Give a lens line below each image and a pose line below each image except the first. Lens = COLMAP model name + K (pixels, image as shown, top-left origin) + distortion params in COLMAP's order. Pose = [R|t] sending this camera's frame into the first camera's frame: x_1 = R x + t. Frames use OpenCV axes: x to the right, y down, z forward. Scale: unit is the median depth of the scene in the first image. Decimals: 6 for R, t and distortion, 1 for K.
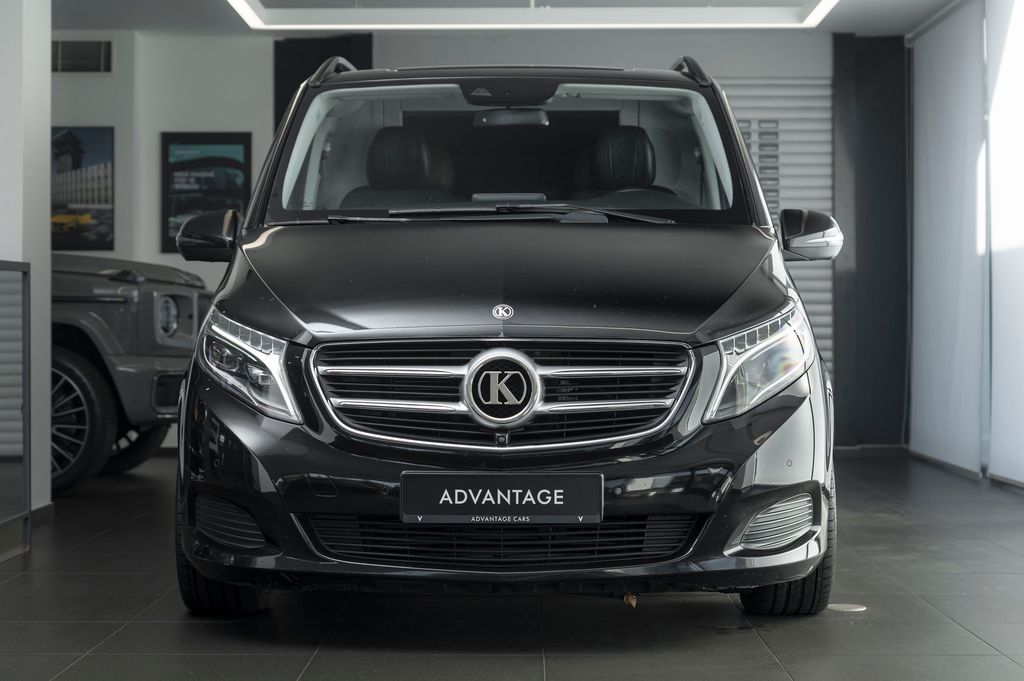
lens RADIAL K [[1997.4, 0, 512.0], [0, 1997.4, 340.5], [0, 0, 1]] dist [-0.038907, -0.088563]
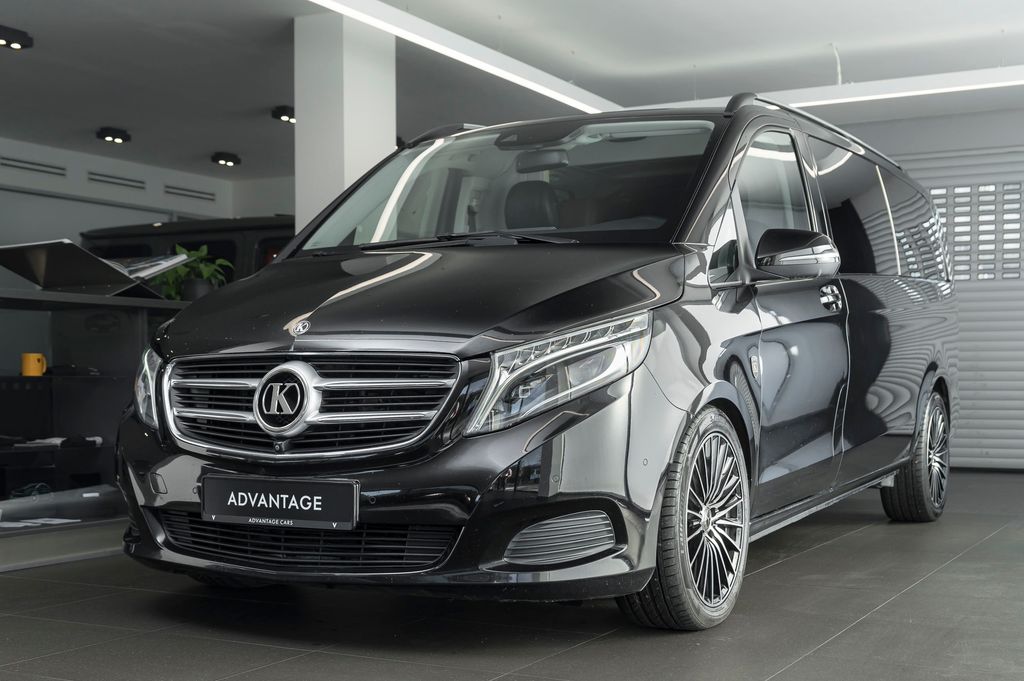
lens RADIAL K [[1335.4, 0, 512.0], [0, 1335.4, 340.5], [0, 0, 1]] dist [-0.018527, -0.001953]
pose [[0.872246, -0.017713, -0.488746, 0.446205], [0.004715, 0.999602, -0.027812, 0.012731], [0.489044, 0.021954, 0.871983, 0.428921]]
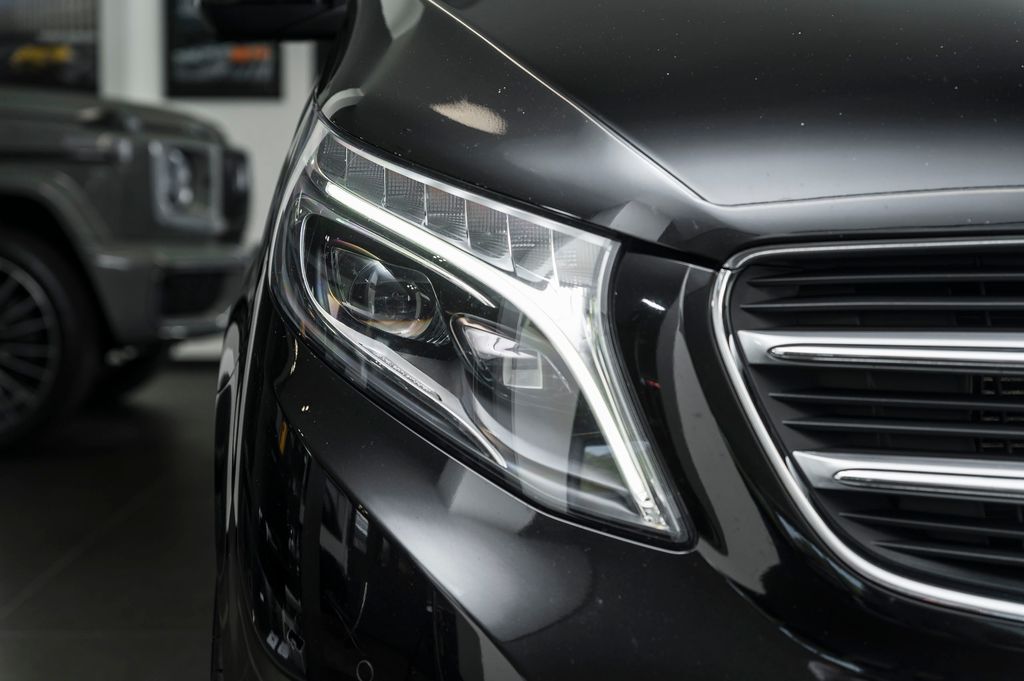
lens RADIAL K [[1997.4, 0, 512.0], [0, 1997.4, 340.5], [0, 0, 1]] dist [-0.038907, -0.088563]
pose [[0.999992, 0.003348, -0.002317, -0.127369], [-0.003197, 0.998041, 0.062476, -0.002747], [0.002521, -0.062468, 0.998044, 0.728506]]
